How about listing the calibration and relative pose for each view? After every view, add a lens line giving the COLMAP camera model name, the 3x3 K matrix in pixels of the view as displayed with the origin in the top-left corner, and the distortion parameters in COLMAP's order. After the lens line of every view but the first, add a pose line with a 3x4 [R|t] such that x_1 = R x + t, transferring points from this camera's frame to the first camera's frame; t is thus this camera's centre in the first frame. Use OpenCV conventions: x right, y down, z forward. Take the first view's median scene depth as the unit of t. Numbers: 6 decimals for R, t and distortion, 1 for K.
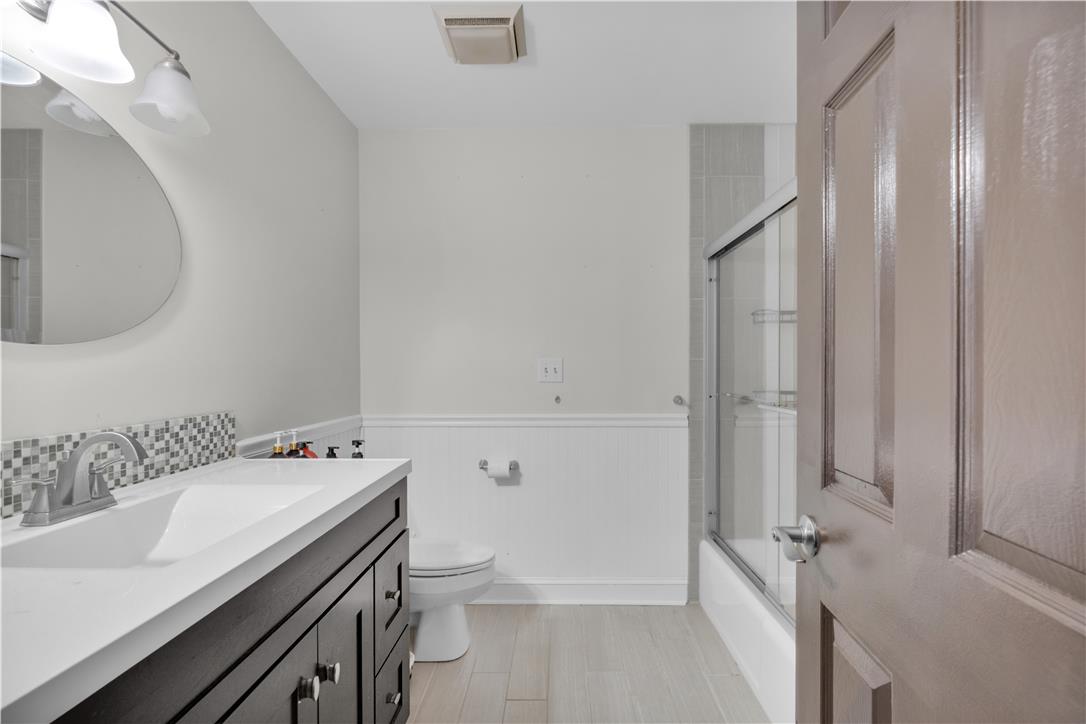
lens RADIAL K [[503.2, 0, 542.5], [0, 503.2, 373.1], [0, 0, 1]] dist [0.000707, 0.000119]
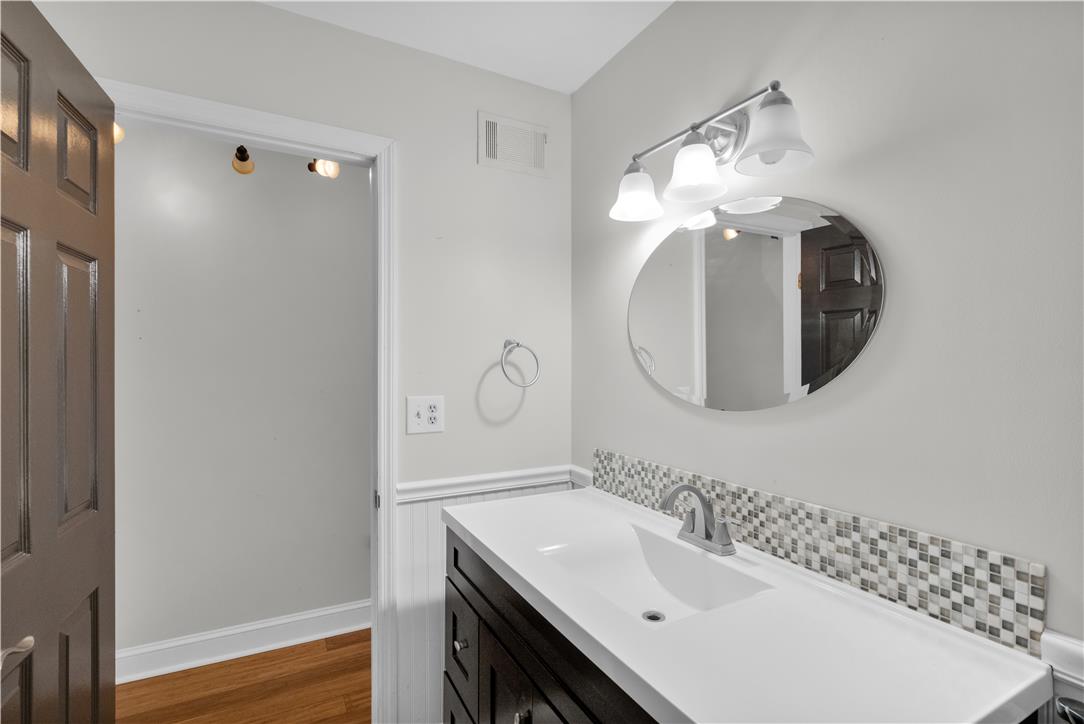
lens RADIAL K [[505.5, 0, 542.0], [0, 505.5, 362.0], [0, 0, 1]] dist [-0.000168, 0.000038]
pose [[-0.871154, 0.000441, -0.491009, 0.043789], [-0.001639, 0.999991, 0.003807, -0.134896], [0.491007, 0.004121, -0.871146, 1.364833]]
